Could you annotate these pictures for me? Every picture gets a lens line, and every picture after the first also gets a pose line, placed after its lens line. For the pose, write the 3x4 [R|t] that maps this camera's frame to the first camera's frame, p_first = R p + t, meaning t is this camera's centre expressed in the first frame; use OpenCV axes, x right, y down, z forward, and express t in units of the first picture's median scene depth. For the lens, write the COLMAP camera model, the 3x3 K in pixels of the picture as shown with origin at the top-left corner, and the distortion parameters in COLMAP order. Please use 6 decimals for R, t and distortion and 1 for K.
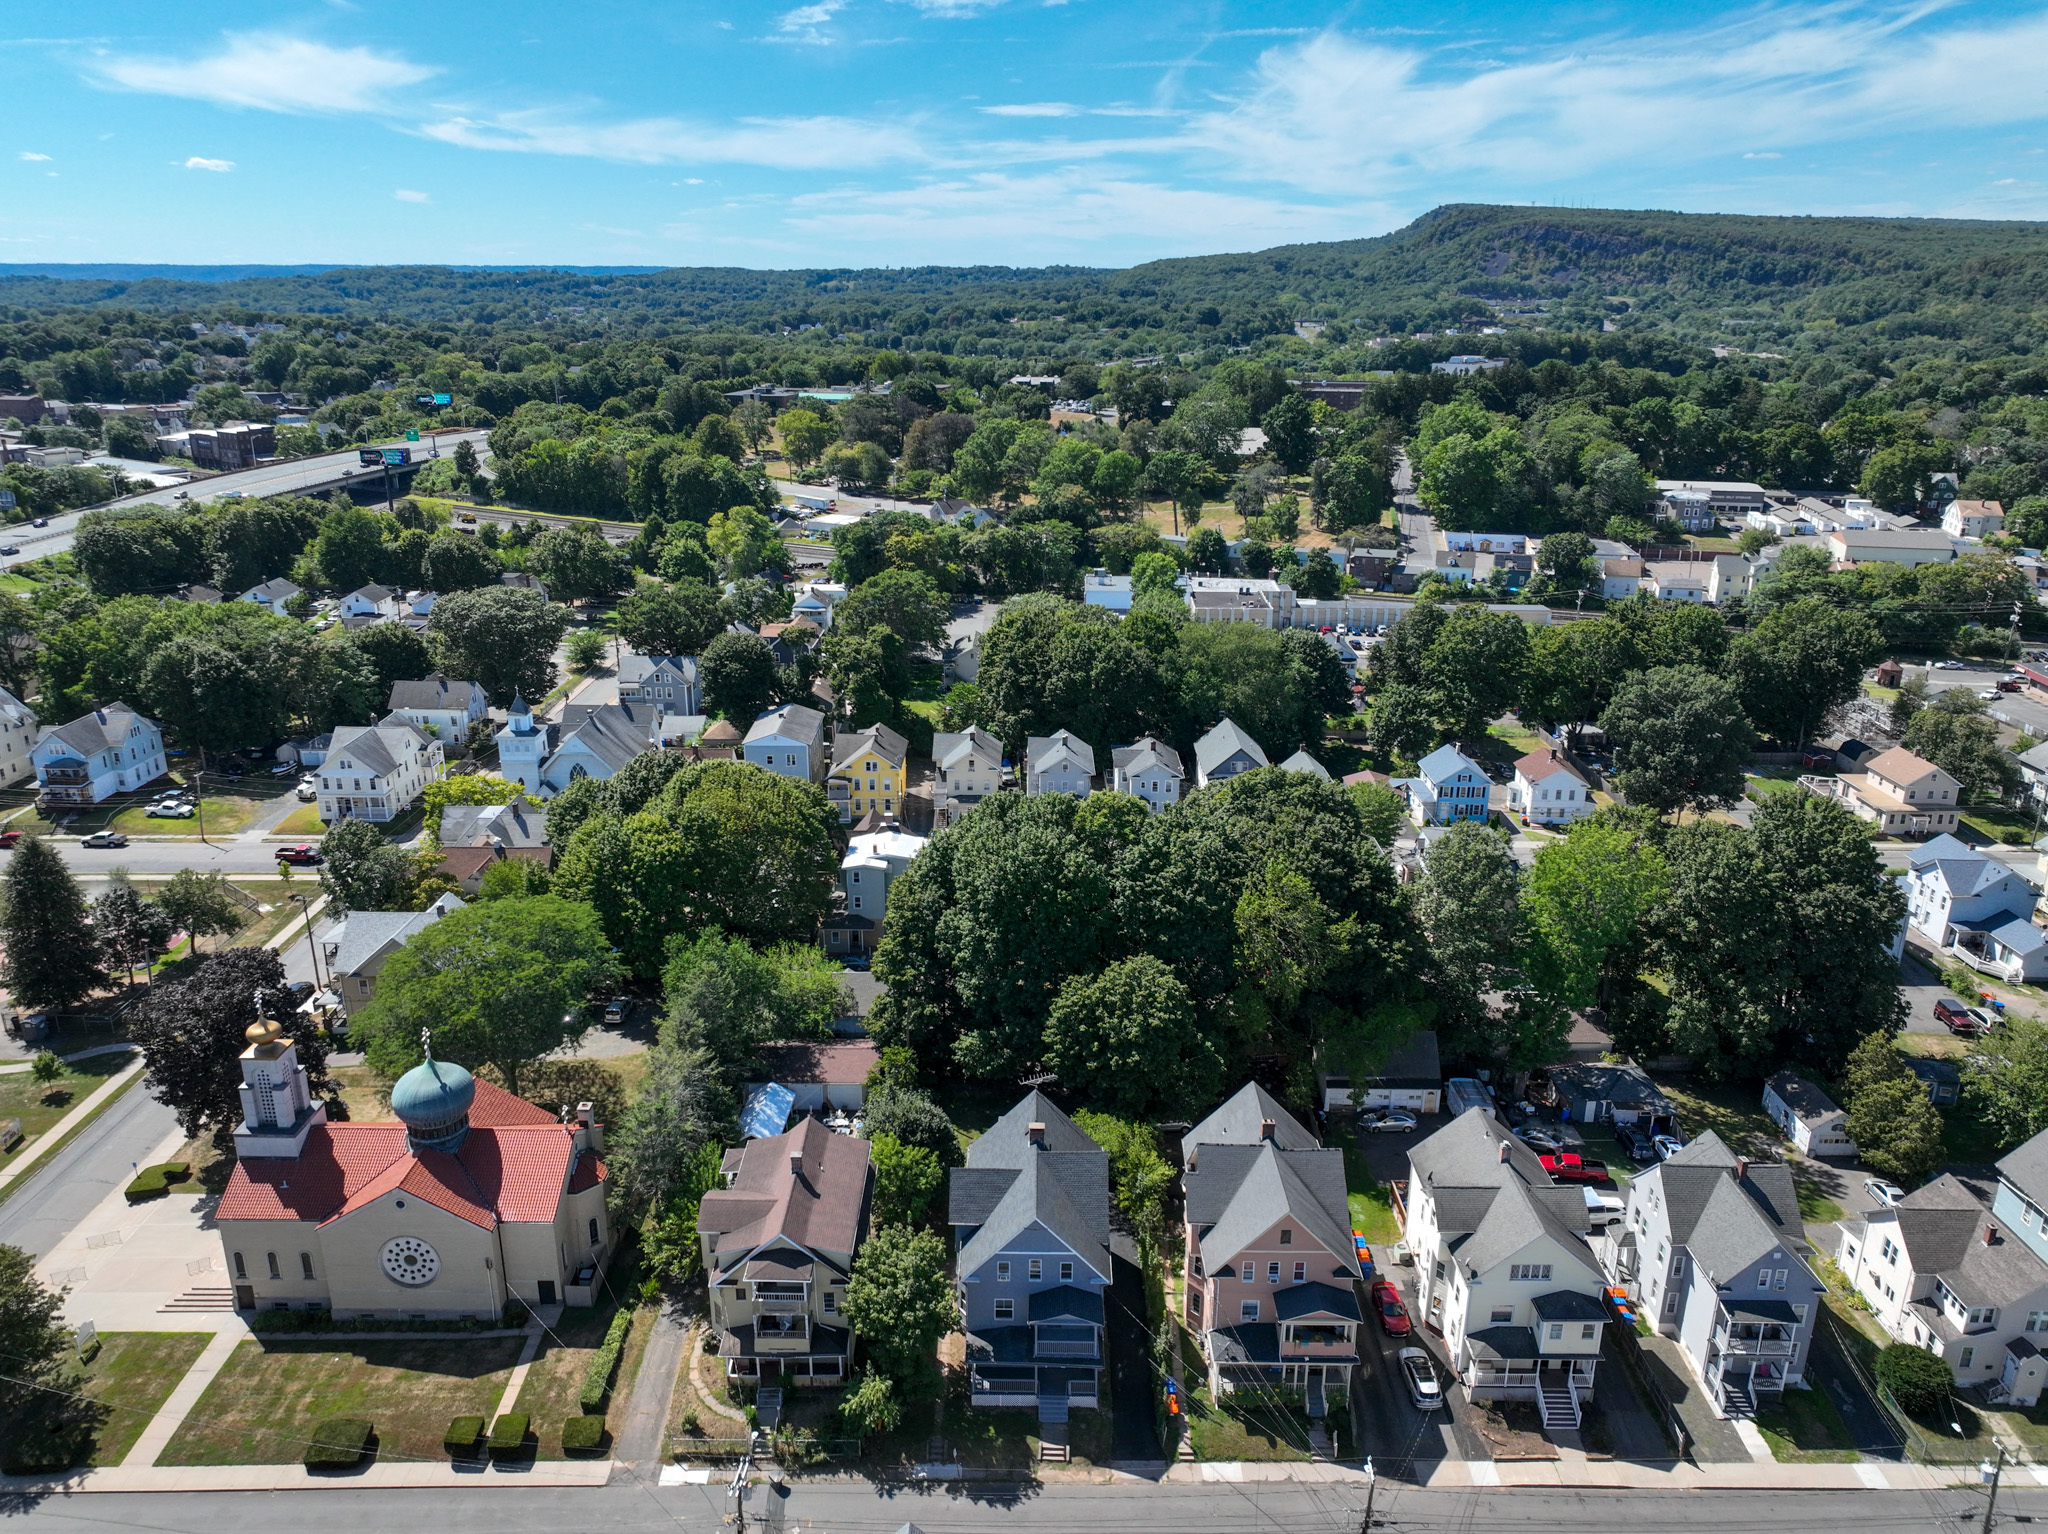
lens RADIAL K [[1430.6, 0, 1022.2], [0, 1430.6, 751.8], [0, 0, 1]] dist [0.000443, 0.004334]
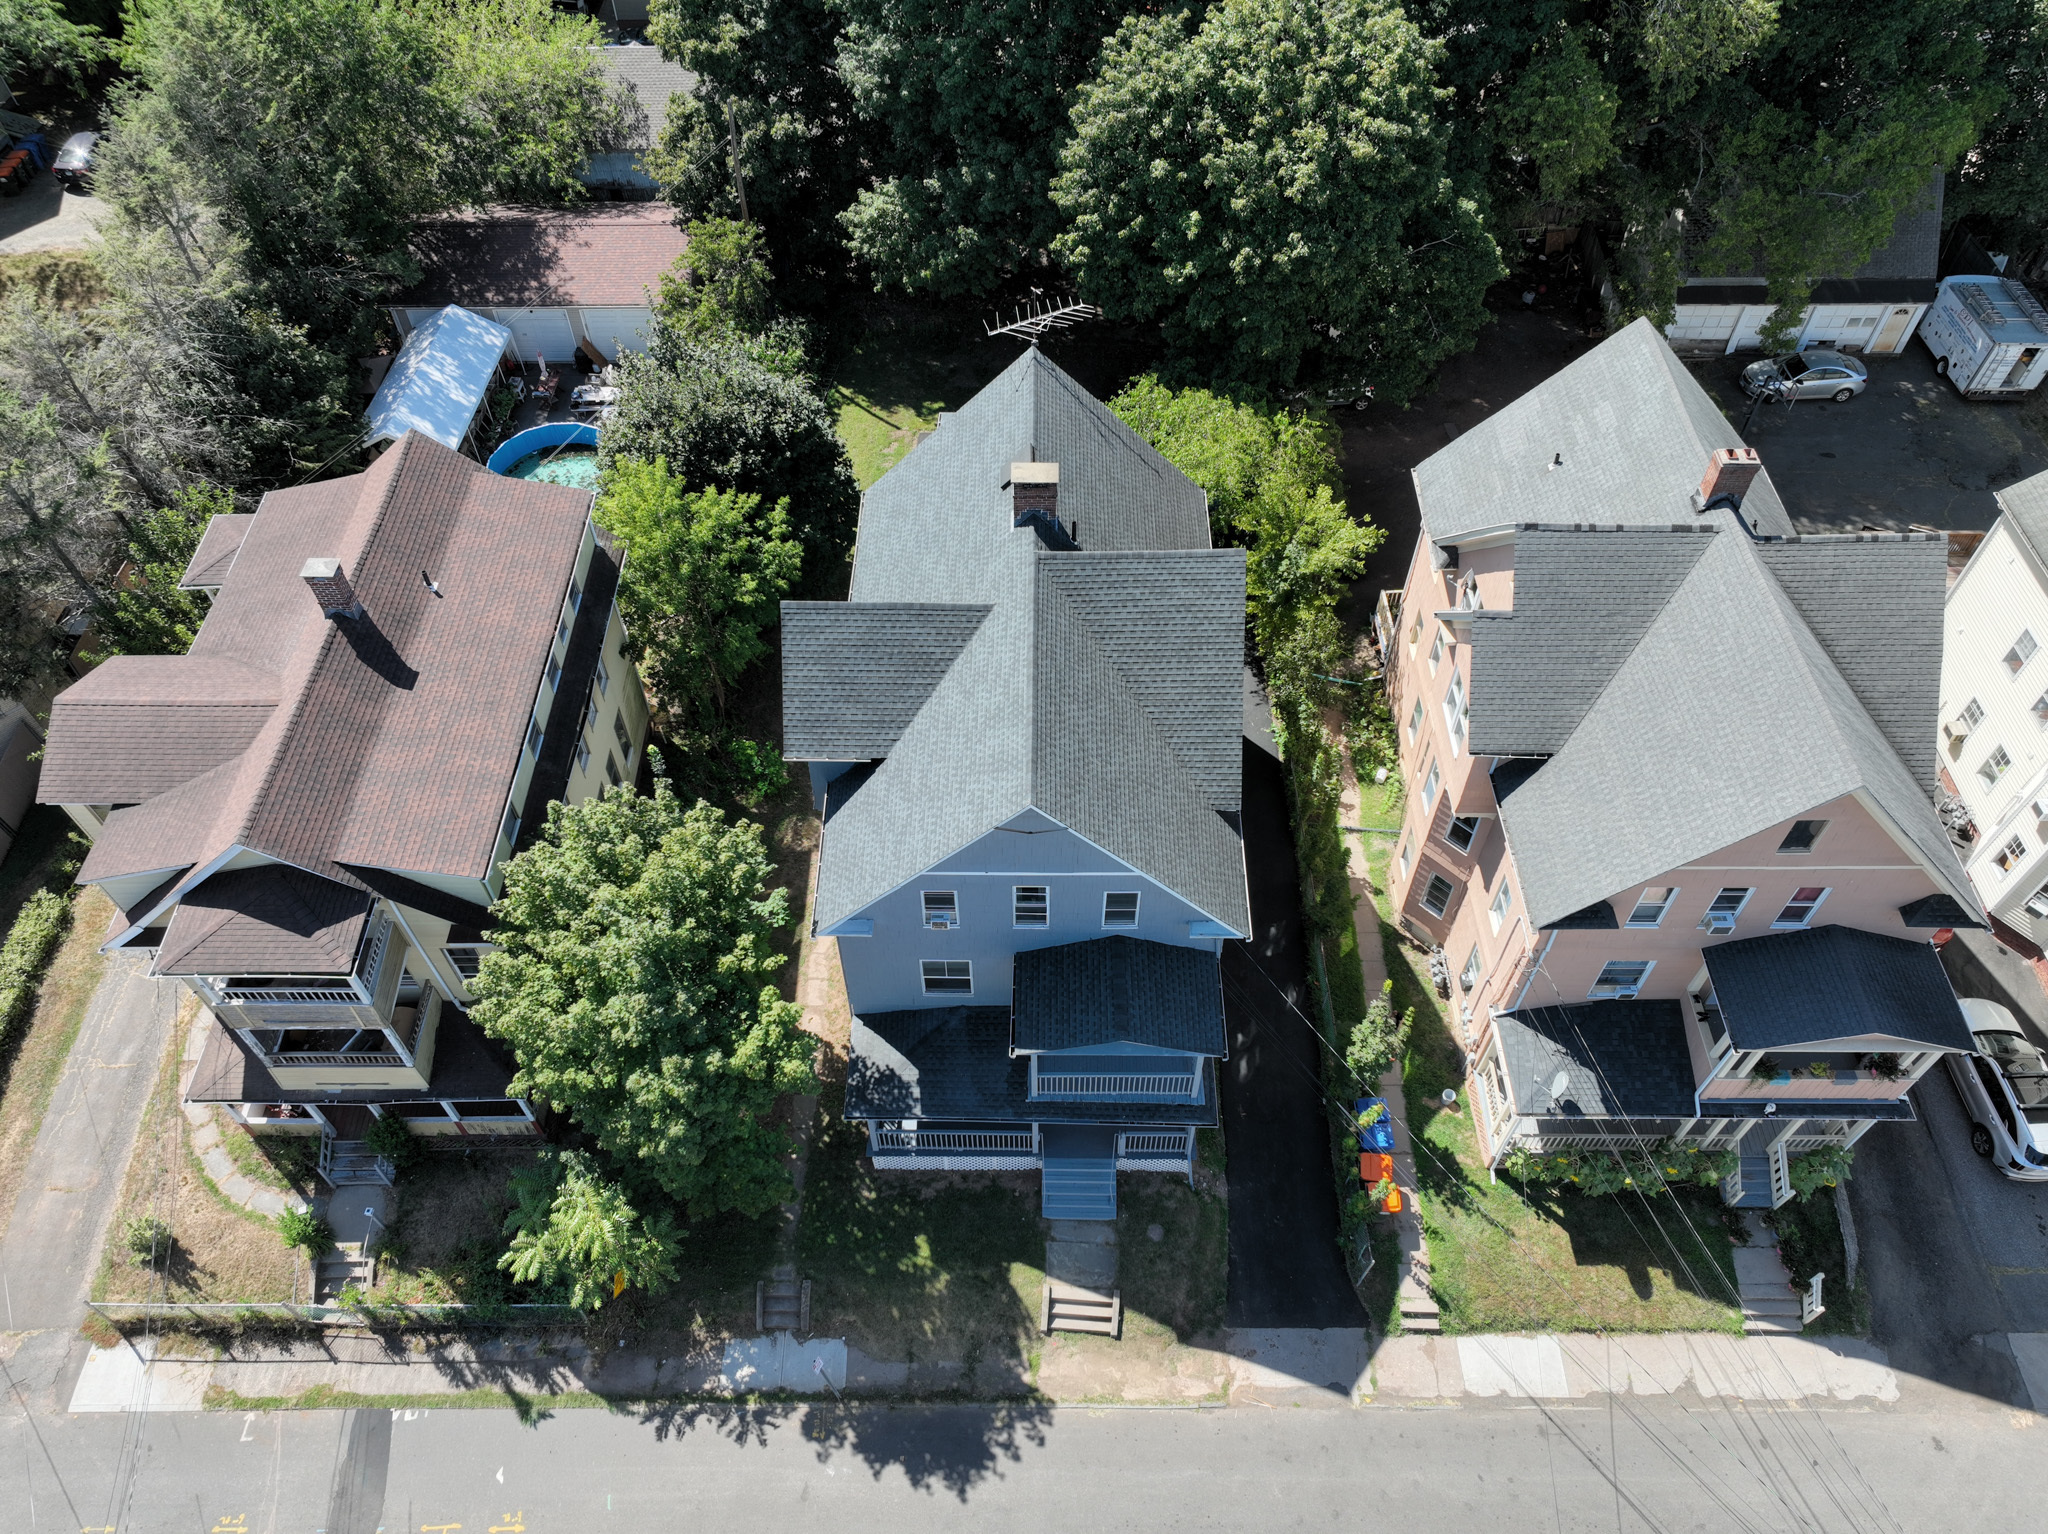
lens RADIAL K [[1430.6, 0, 1022.2], [0, 1430.6, 751.8], [0, 0, 1]] dist [0.000443, 0.004334]
pose [[0.999947, -0.007348, -0.007174, 0.009422], [0.010057, 0.841899, 0.539542, 0.139678], [0.002075, -0.539586, 0.841928, 0.703232]]
